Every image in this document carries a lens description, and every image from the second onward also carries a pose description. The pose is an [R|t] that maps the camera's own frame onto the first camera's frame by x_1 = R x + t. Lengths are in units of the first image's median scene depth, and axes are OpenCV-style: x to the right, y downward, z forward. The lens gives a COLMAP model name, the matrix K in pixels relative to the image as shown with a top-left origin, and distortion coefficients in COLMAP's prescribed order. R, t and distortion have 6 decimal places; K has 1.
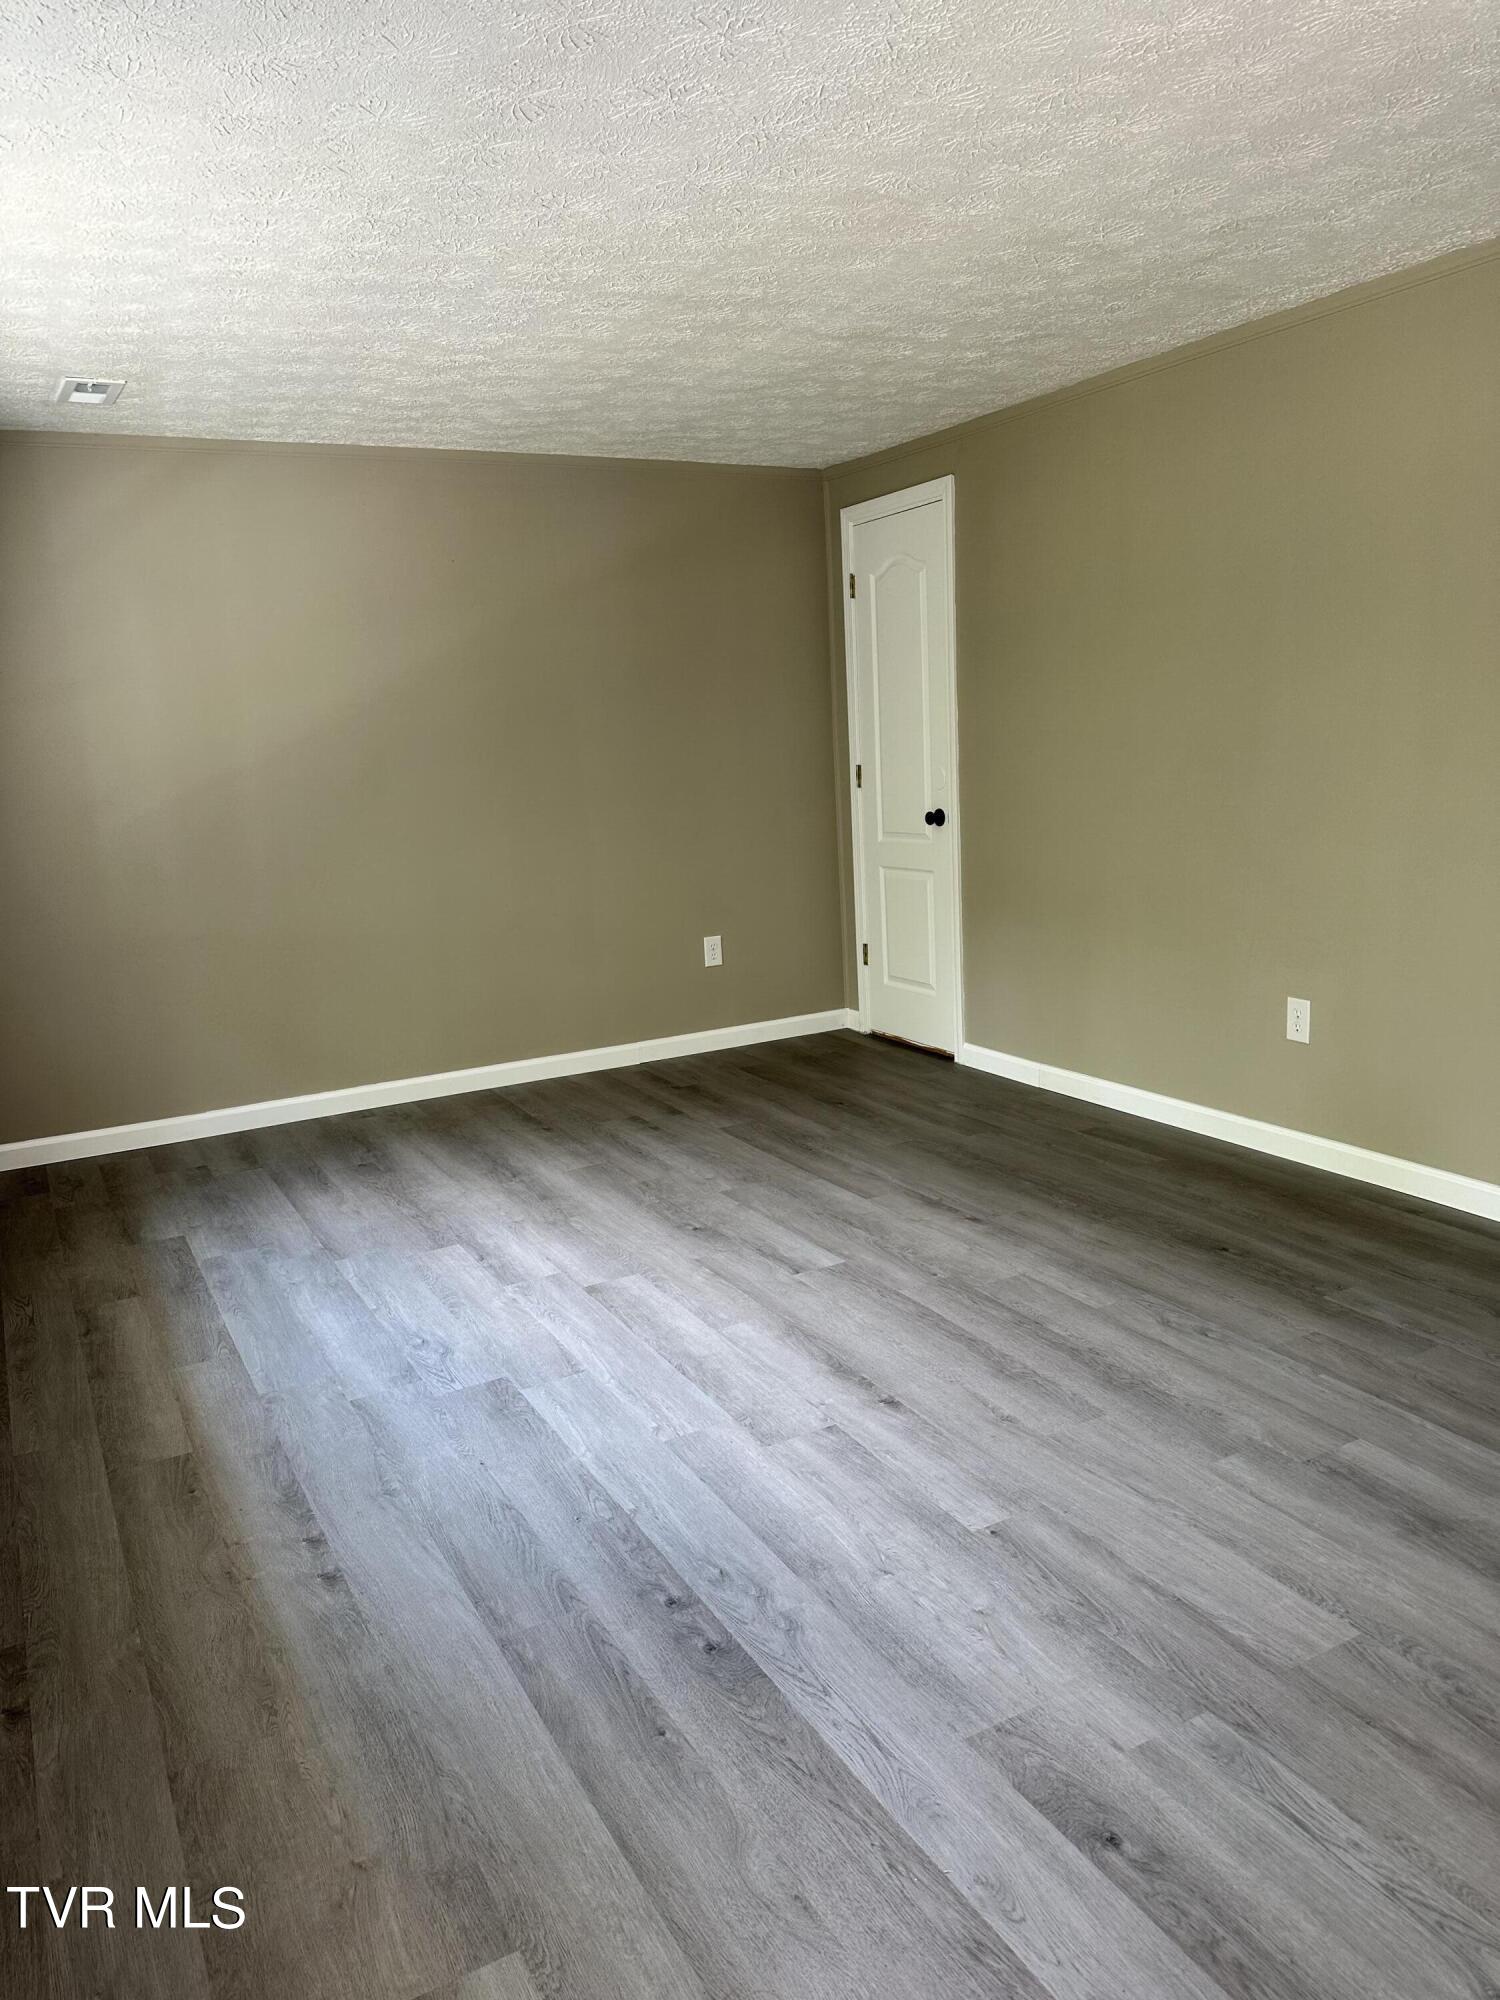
lens RADIAL K [[1387.9, 0, 762.4], [0, 1387.9, 1020.9], [0, 0, 1]] dist [0.146988, -0.257289]
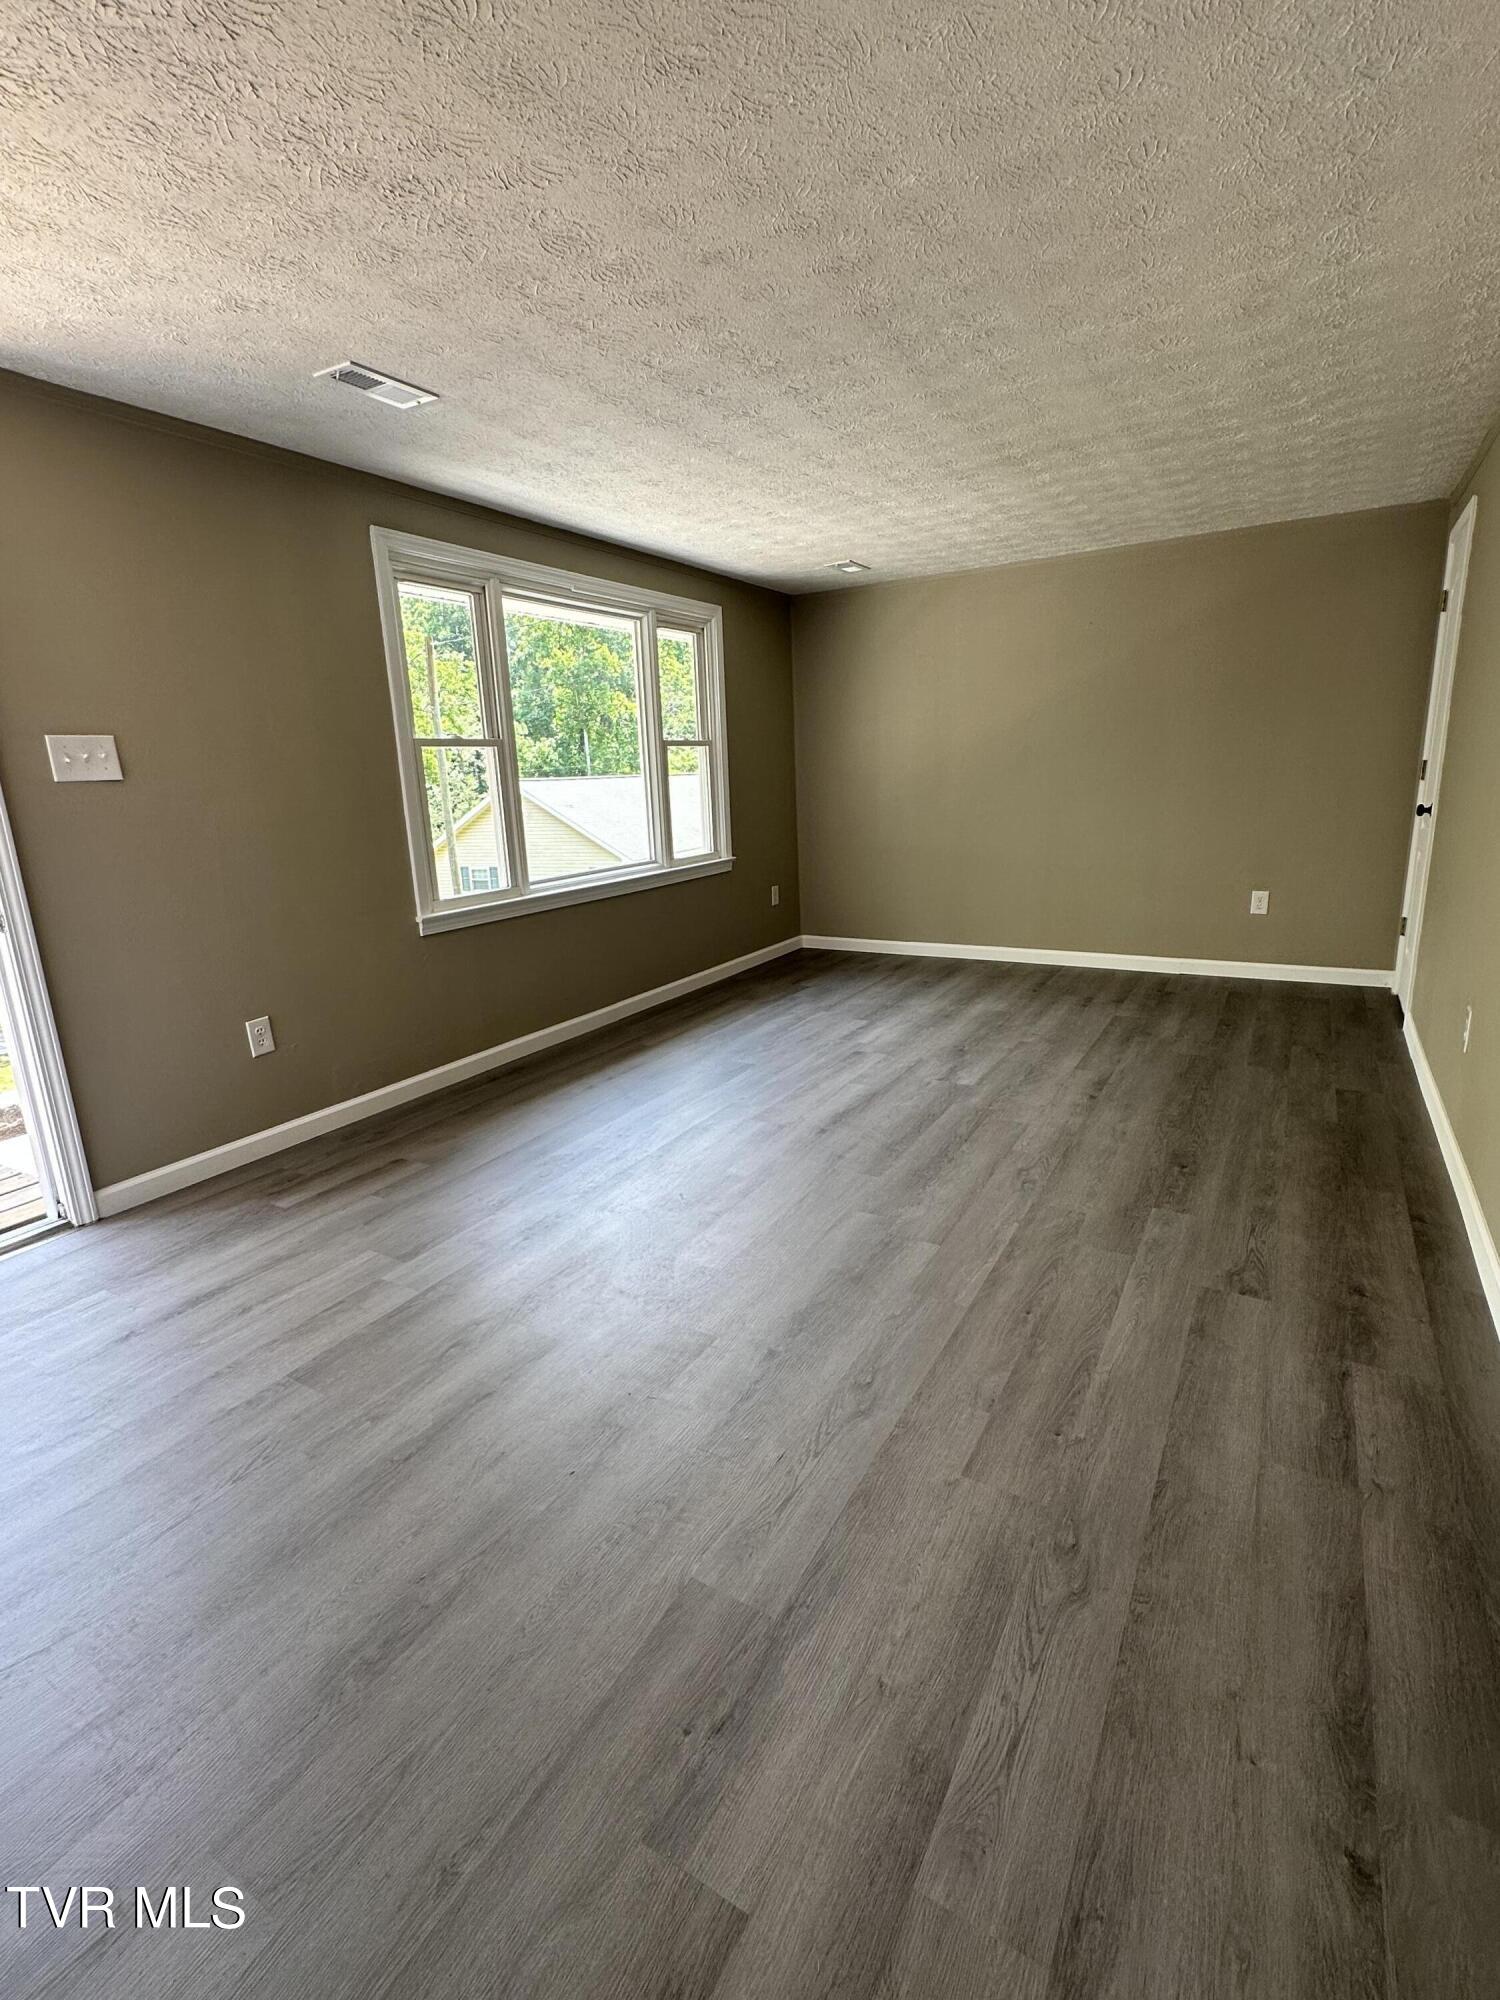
lens RADIAL K [[941.6, 0, 748.0], [0, 941.6, 1003.7], [0, 0, 1]] dist [0.002604, -0.000114]
pose [[0.500777, 0.239787, -0.831700, 0.776210], [-0.164741, 0.969702, 0.180382, -0.063751], [0.849755, 0.046685, 0.525107, 0.225157]]
